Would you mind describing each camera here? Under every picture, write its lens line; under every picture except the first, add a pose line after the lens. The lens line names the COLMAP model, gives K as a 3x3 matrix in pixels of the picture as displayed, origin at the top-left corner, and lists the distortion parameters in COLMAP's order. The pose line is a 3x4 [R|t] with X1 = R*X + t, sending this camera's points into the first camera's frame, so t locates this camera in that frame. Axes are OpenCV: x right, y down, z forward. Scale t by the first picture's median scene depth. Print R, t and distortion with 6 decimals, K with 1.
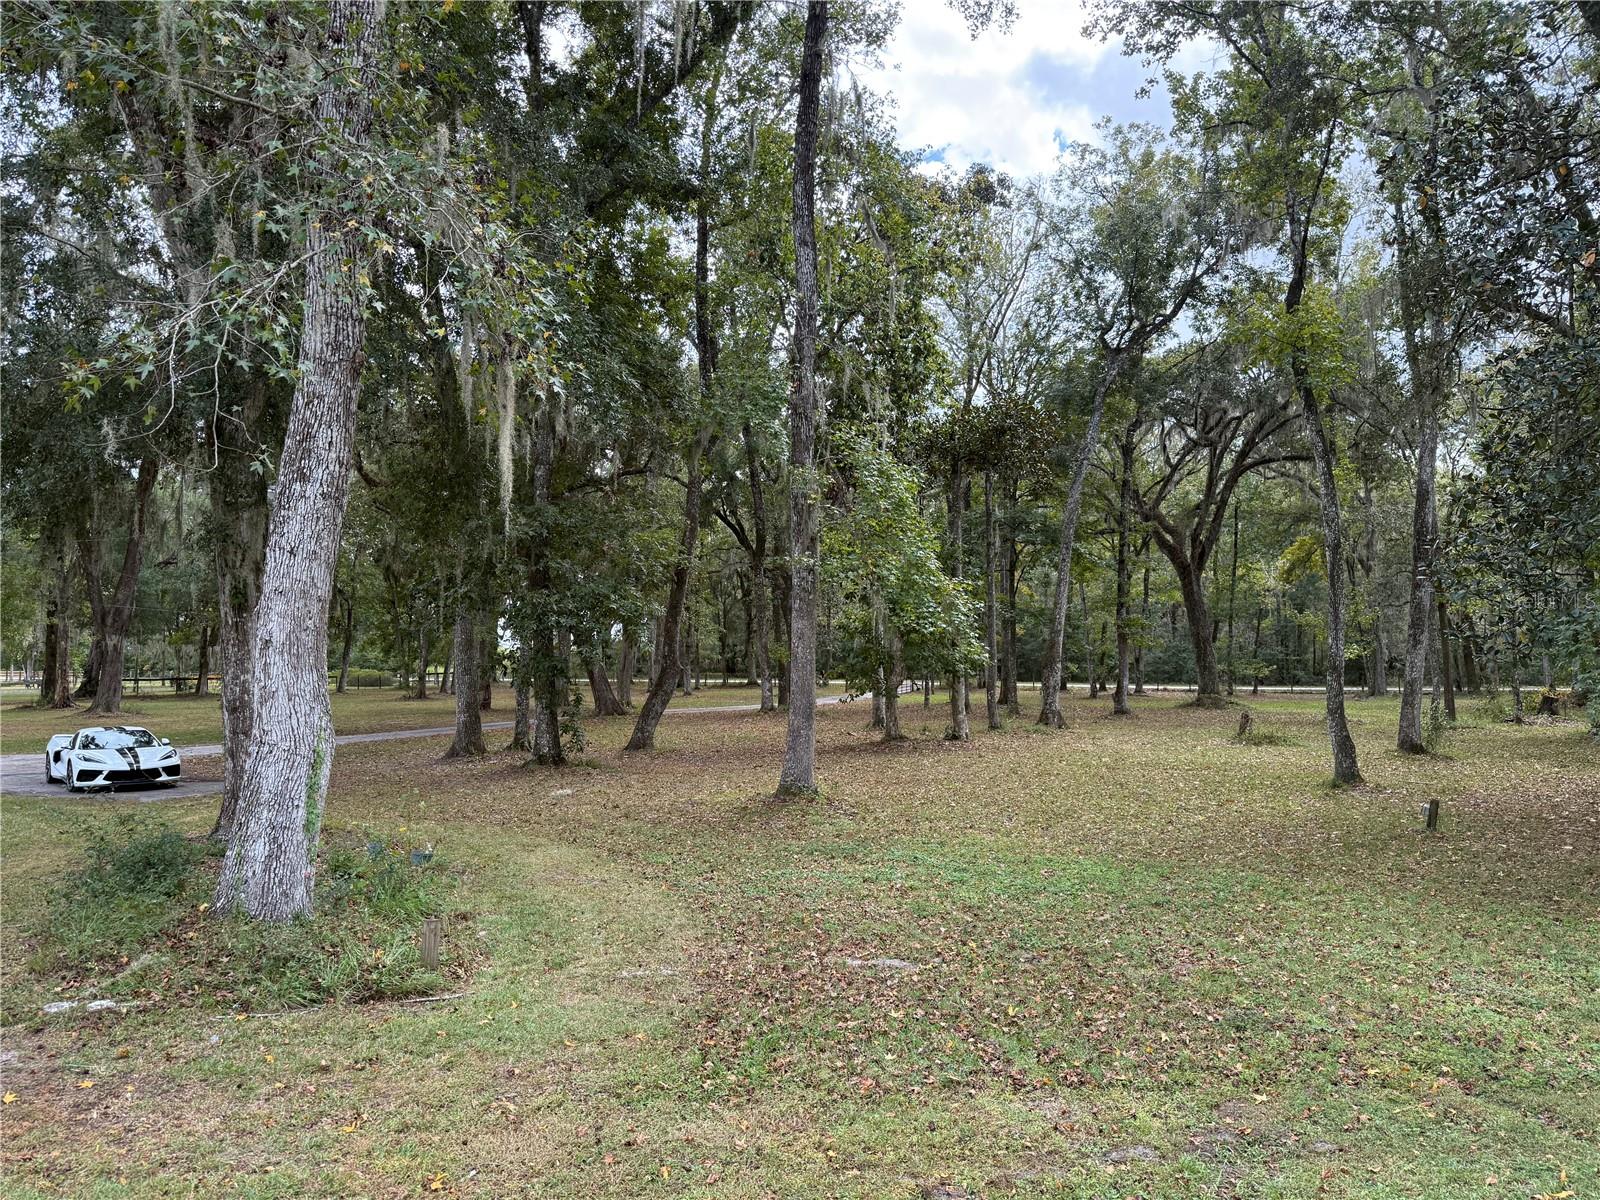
lens RADIAL K [[1125.7, 0, 783.0], [0, 1125.7, 604.0], [0, 0, 1]] dist [0.039832, -0.050303]
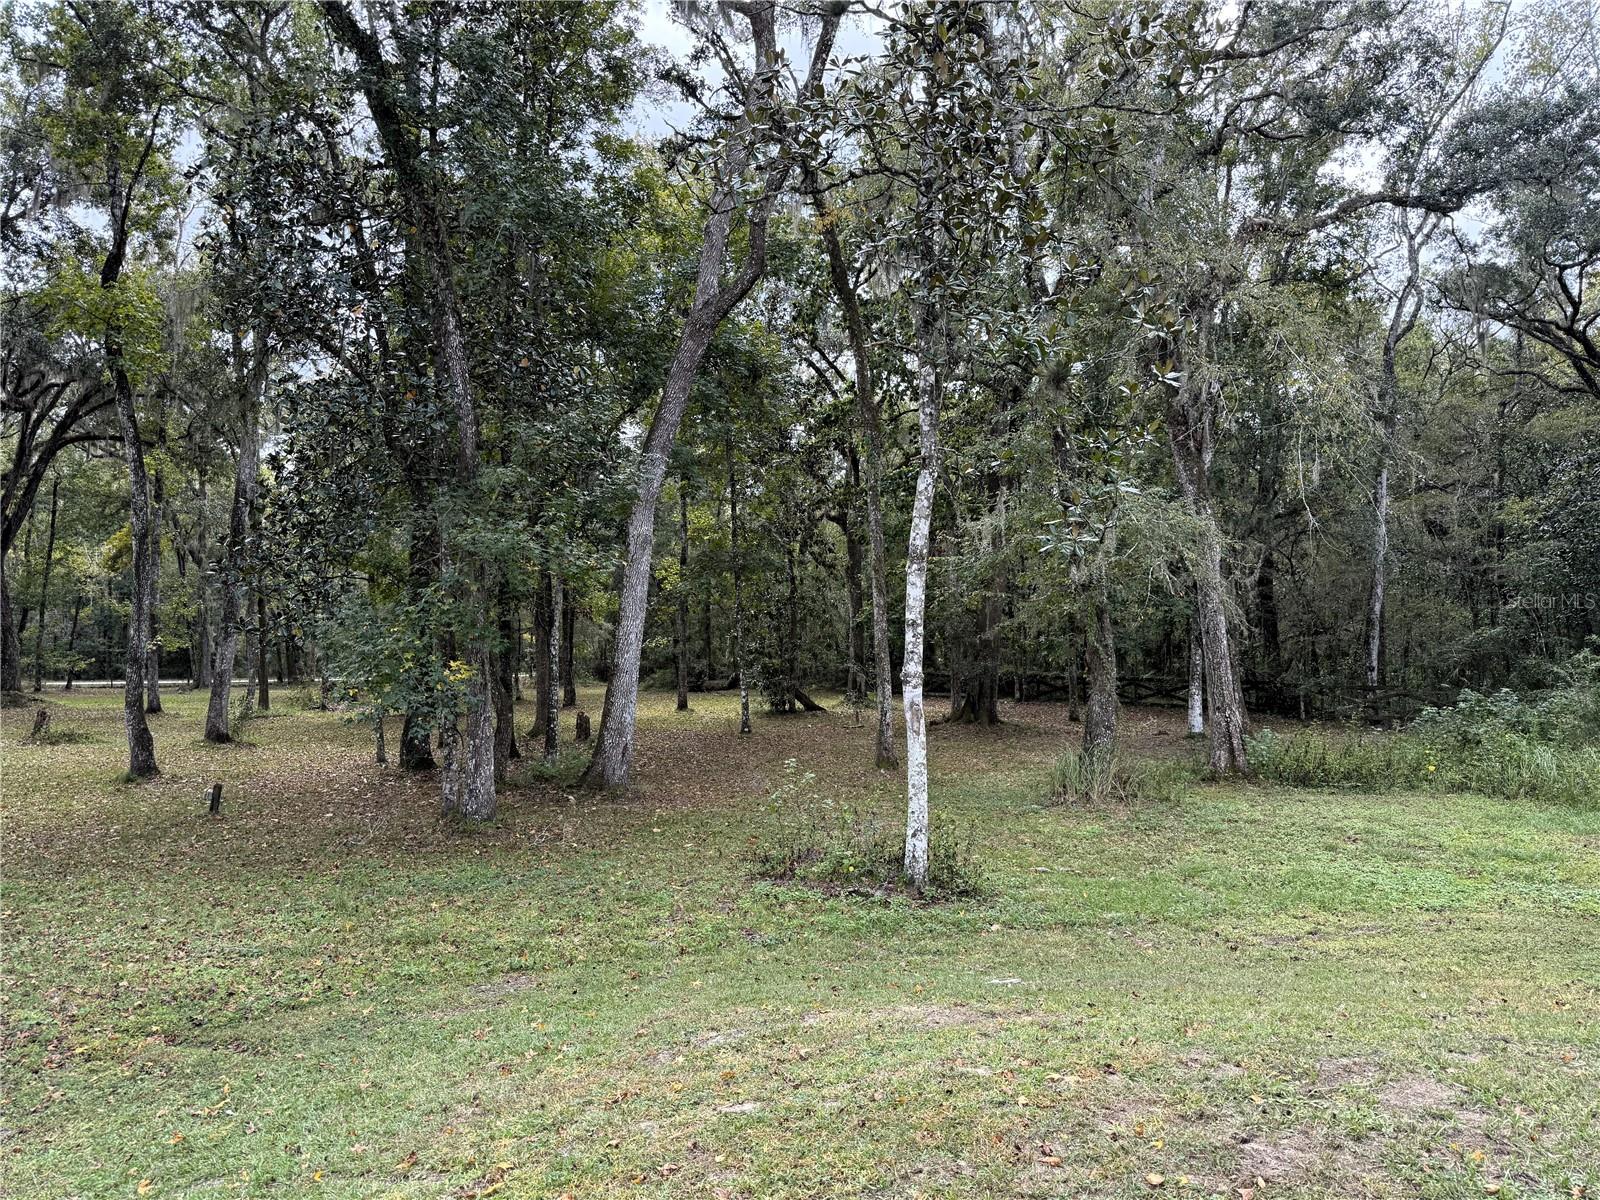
lens RADIAL K [[1125.7, 0, 803.6], [0, 1125.7, 607.1], [0, 0, 1]] dist [0.039832, -0.050303]
pose [[0.571154, 0.034273, 0.820127, 0.006421], [-0.041734, 0.999048, -0.012685, -0.000562], [-0.819781, -0.026983, 0.572041, -0.019771]]
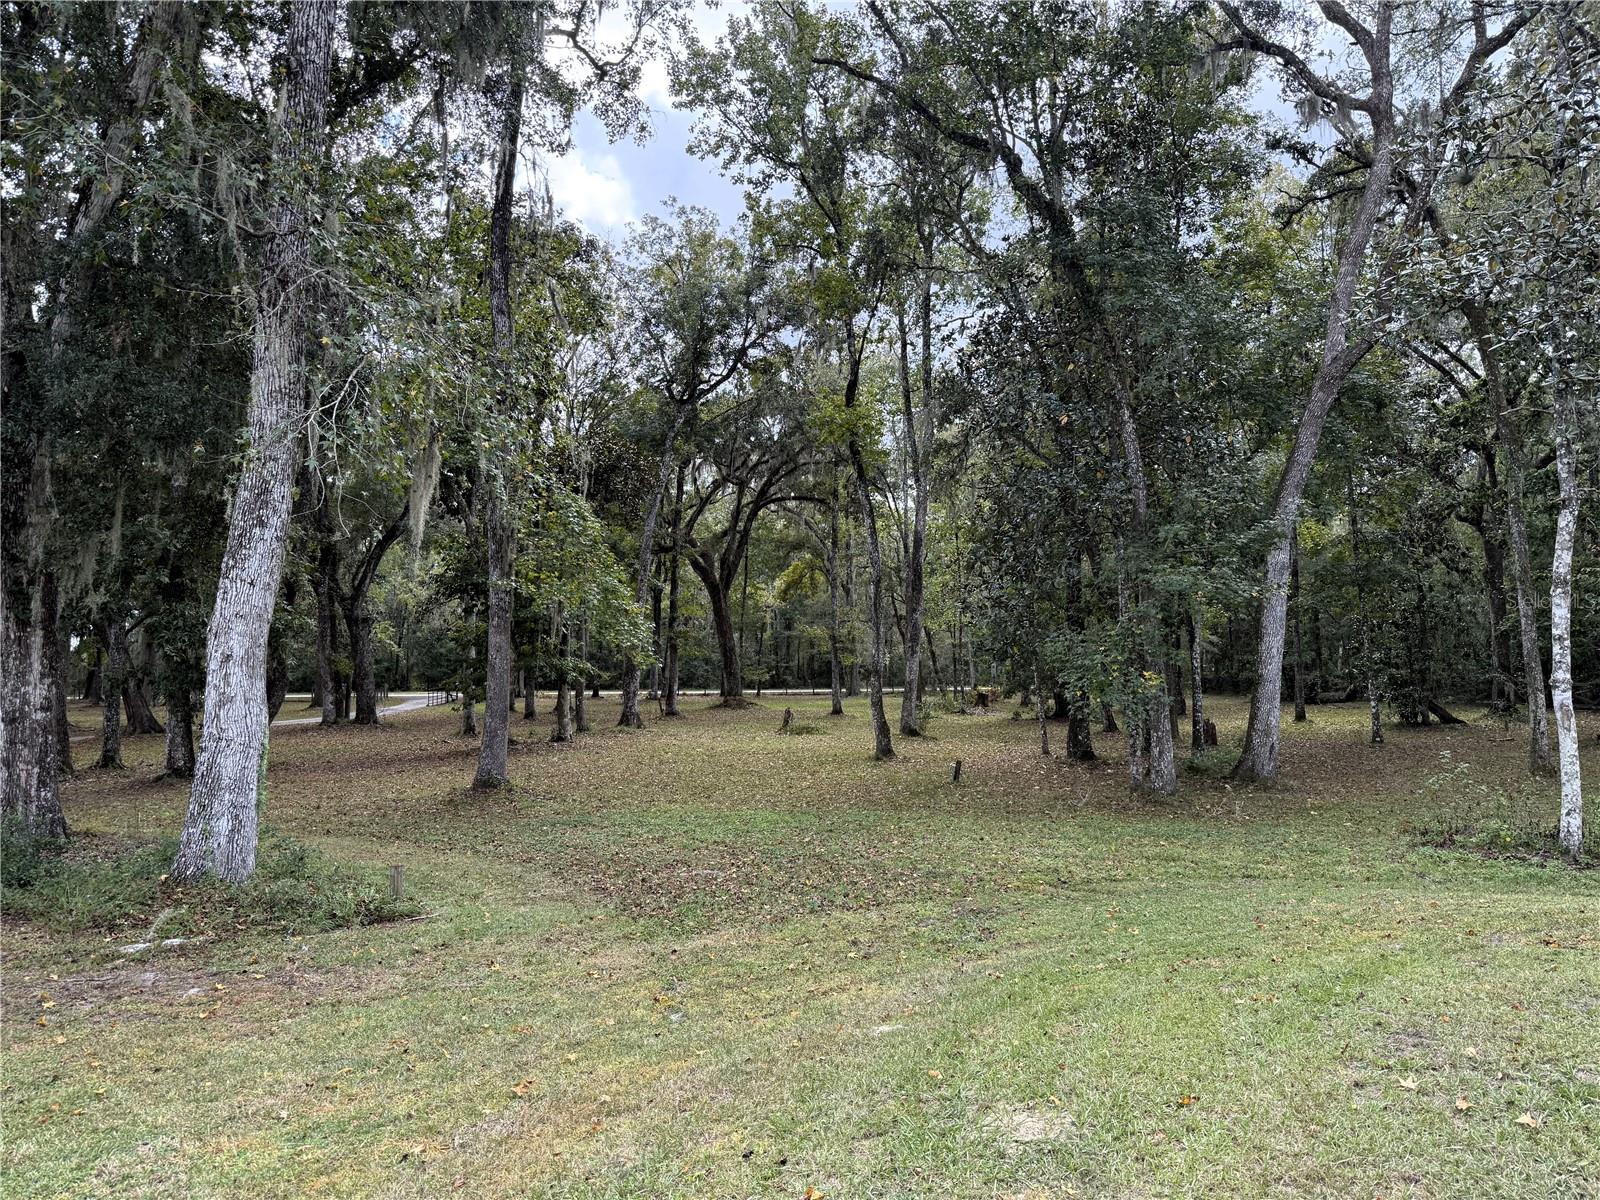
lens RADIAL K [[1125.7, 0, 792.4], [0, 1125.7, 594.9], [0, 0, 1]] dist [0.039832, -0.050303]
pose [[0.899028, 0.021755, 0.437350, -0.104914], [-0.014489, 0.999696, -0.019943, -0.004079], [-0.437650, 0.011593, 0.899070, -0.087893]]
